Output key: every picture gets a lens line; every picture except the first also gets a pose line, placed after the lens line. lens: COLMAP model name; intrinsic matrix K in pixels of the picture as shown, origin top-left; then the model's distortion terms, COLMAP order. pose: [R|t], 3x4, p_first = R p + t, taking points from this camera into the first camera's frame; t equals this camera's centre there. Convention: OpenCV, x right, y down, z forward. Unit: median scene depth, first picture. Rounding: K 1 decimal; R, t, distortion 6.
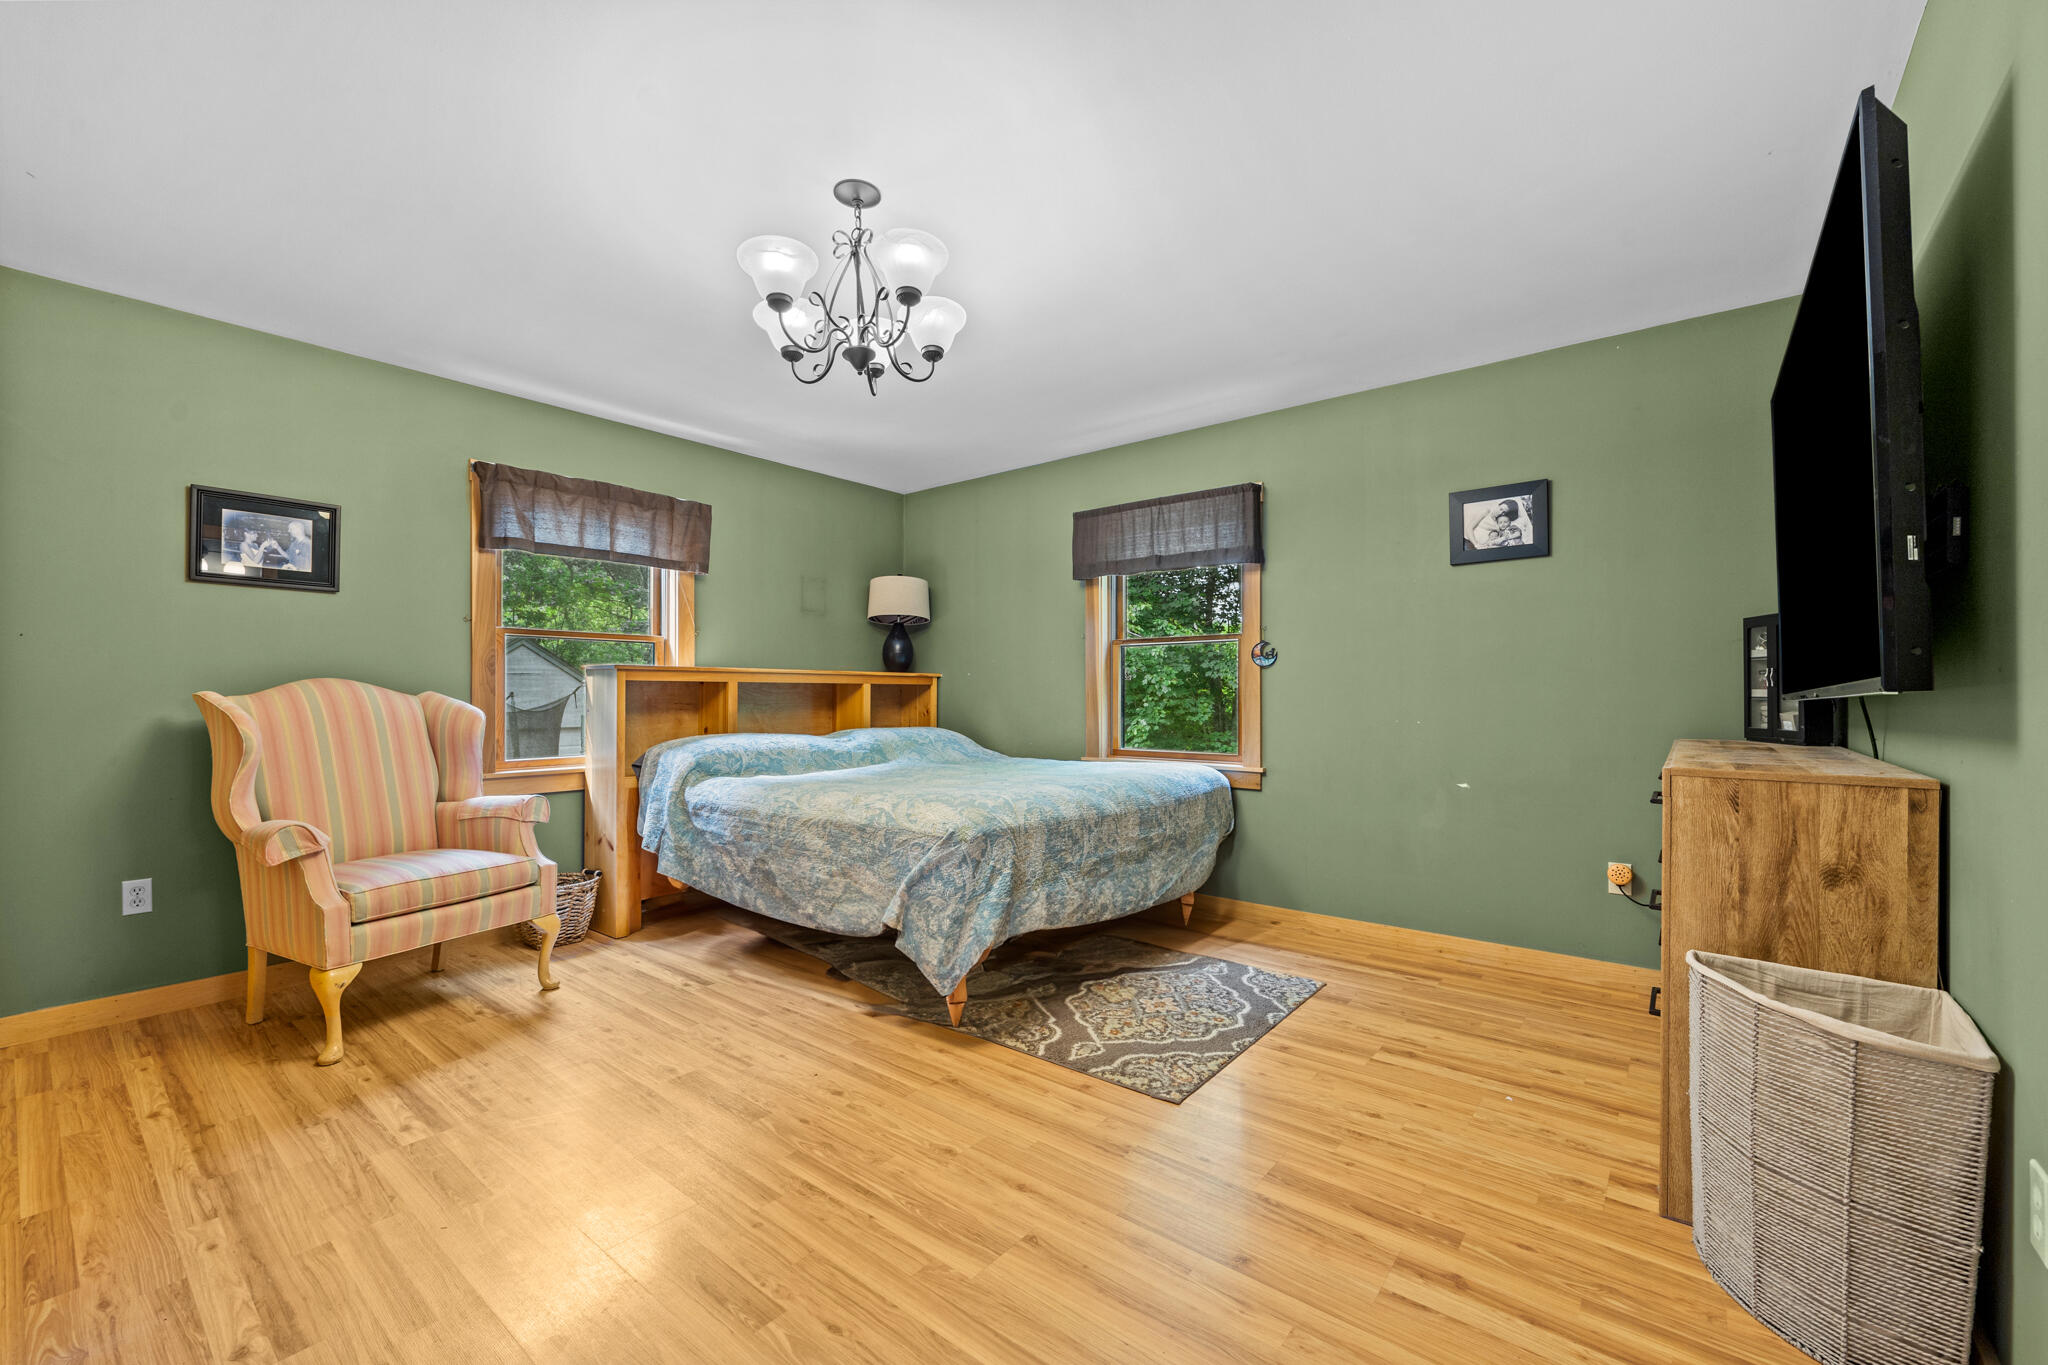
lens RADIAL K [[823.7, 0, 1024.0], [0, 823.7, 682.5], [0, 0, 1]] dist [-0.000408, -0.000033]
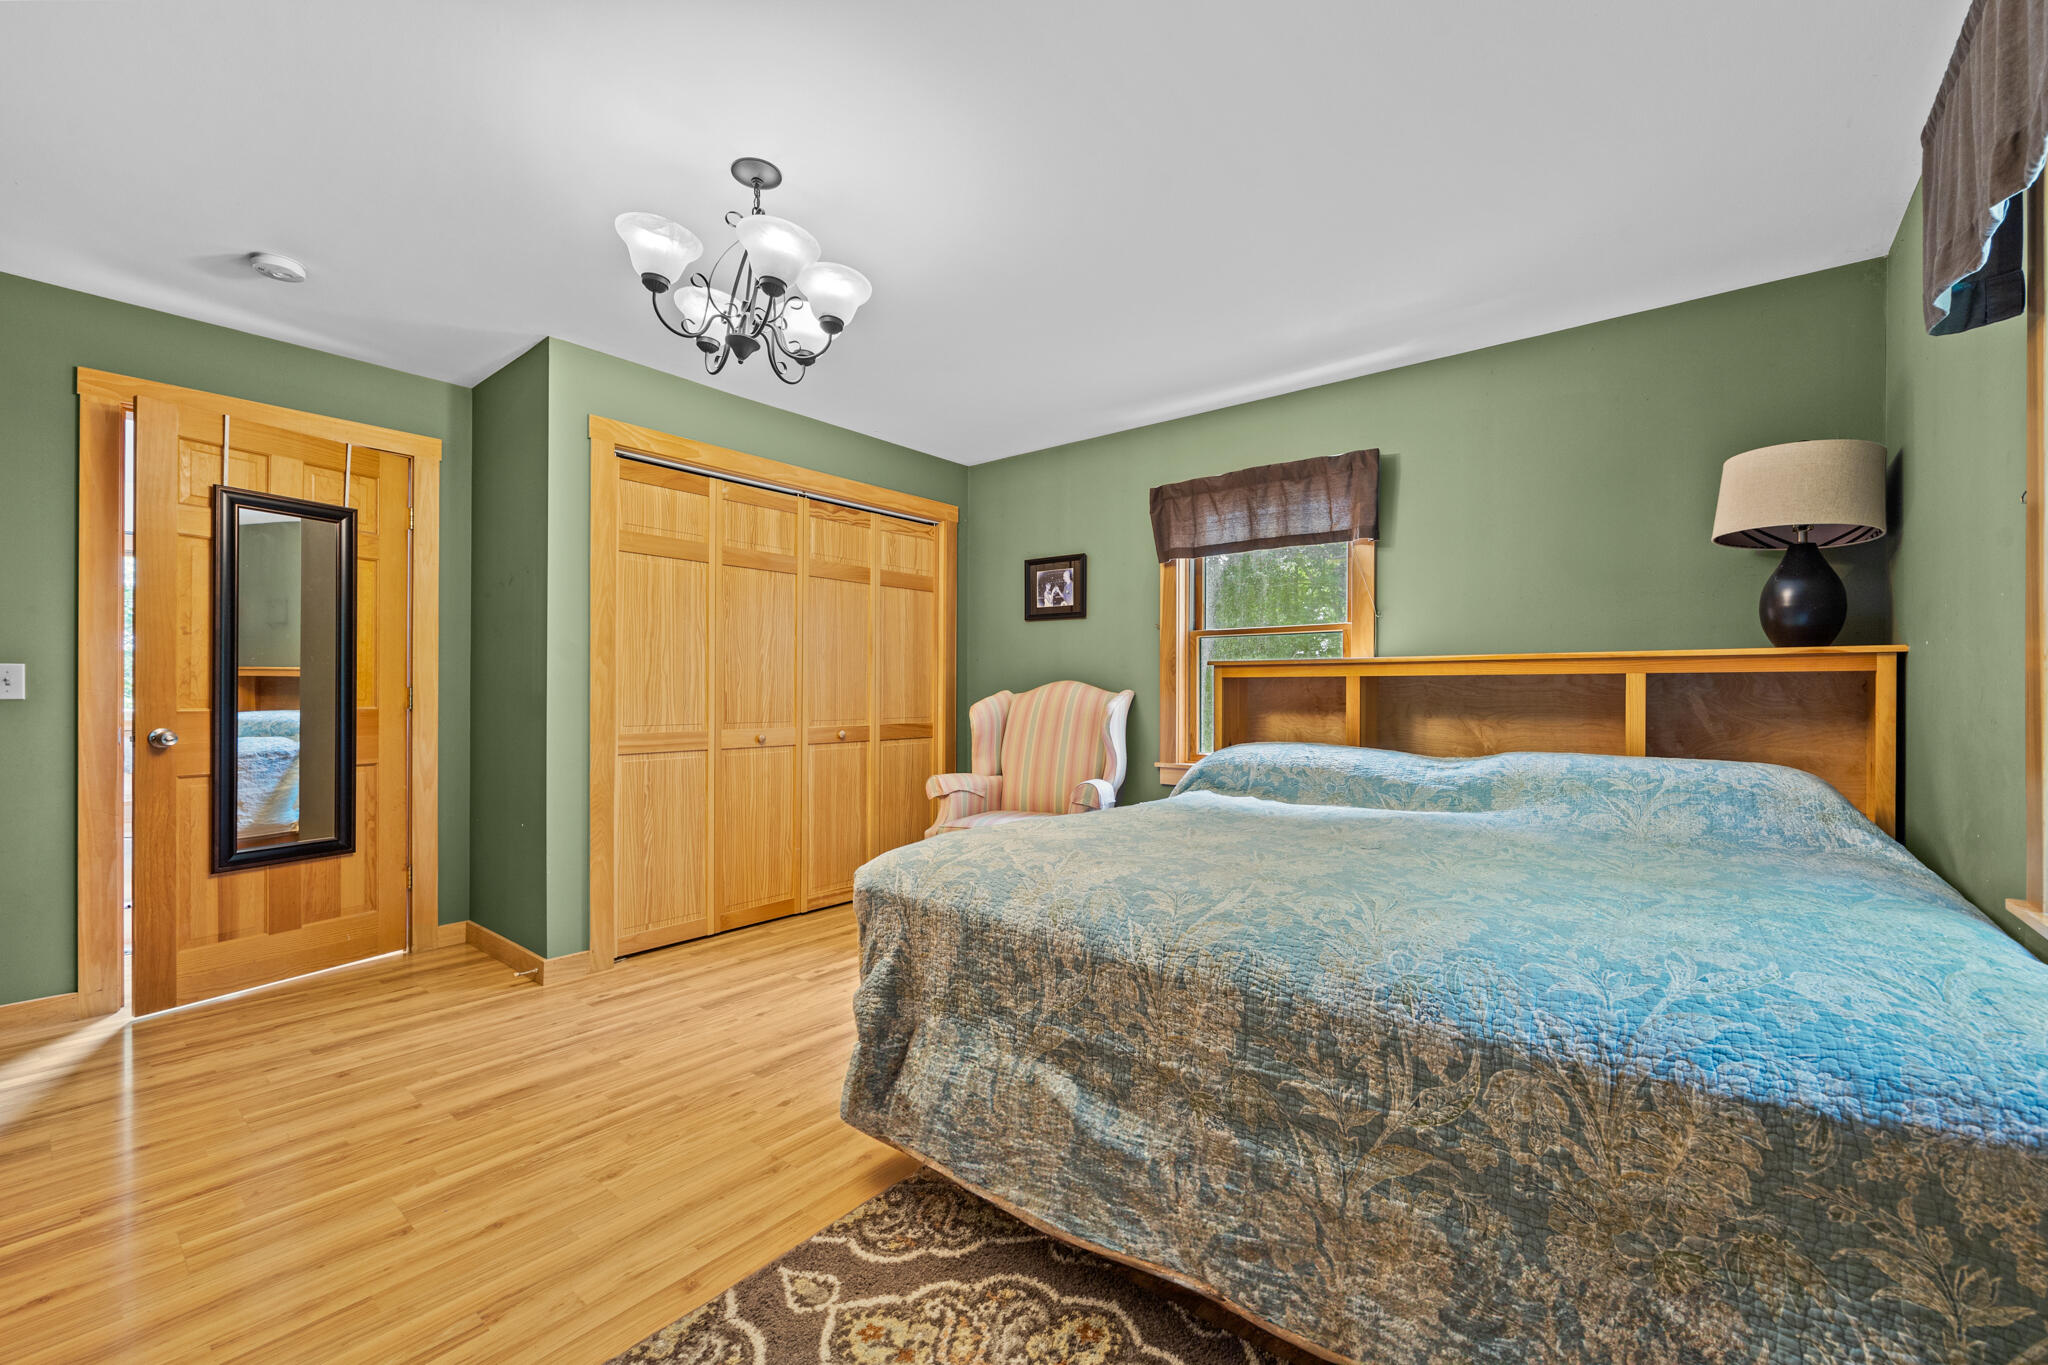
lens RADIAL K [[823.7, 0, 1024.0], [0, 823.7, 682.5], [0, 0, 1]] dist [-0.000408, -0.000033]
pose [[0.006529, -0.011557, -0.999912, 0.552741], [0.013800, 0.999839, -0.011466, 0.012881], [0.999883, -0.013724, 0.006687, 0.943863]]
